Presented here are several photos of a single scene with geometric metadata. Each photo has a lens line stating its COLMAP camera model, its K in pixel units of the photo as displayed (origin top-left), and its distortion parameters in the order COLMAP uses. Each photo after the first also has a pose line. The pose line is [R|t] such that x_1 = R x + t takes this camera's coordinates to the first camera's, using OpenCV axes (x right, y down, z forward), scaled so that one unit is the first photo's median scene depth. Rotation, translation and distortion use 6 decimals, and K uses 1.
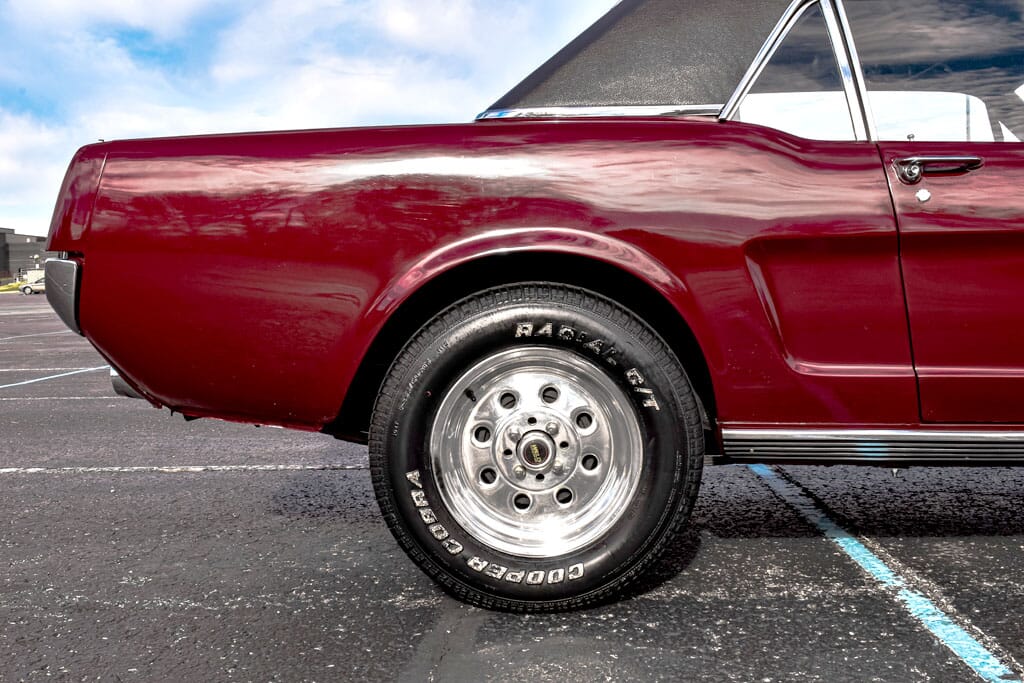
lens RADIAL K [[1179.0, 0, 512.7], [0, 1179.0, 339.4], [0, 0, 1]] dist [-0.095740, 0.000000]
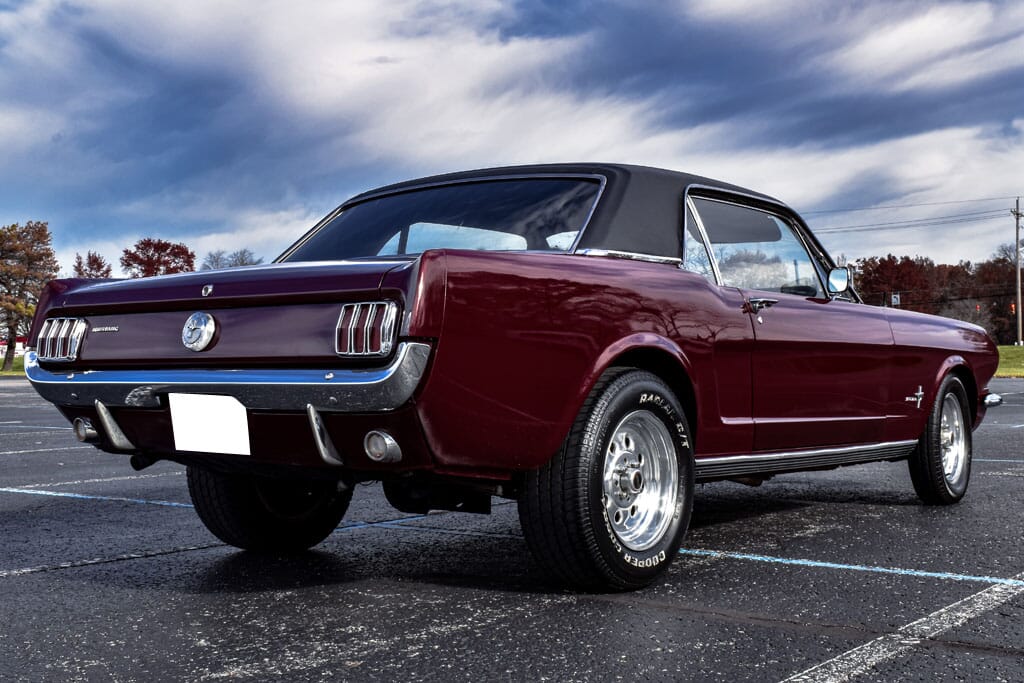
lens RADIAL K [[1227.6, 0, 513.0], [0, 1227.6, 343.1], [0, 0, 1]] dist [-0.038094, 0.000000]
pose [[0.641109, 0.024151, 0.767070, -1.307425], [0.031942, 0.997799, -0.058113, 0.007302], [-0.766785, 0.061758, 0.638926, 0.111666]]
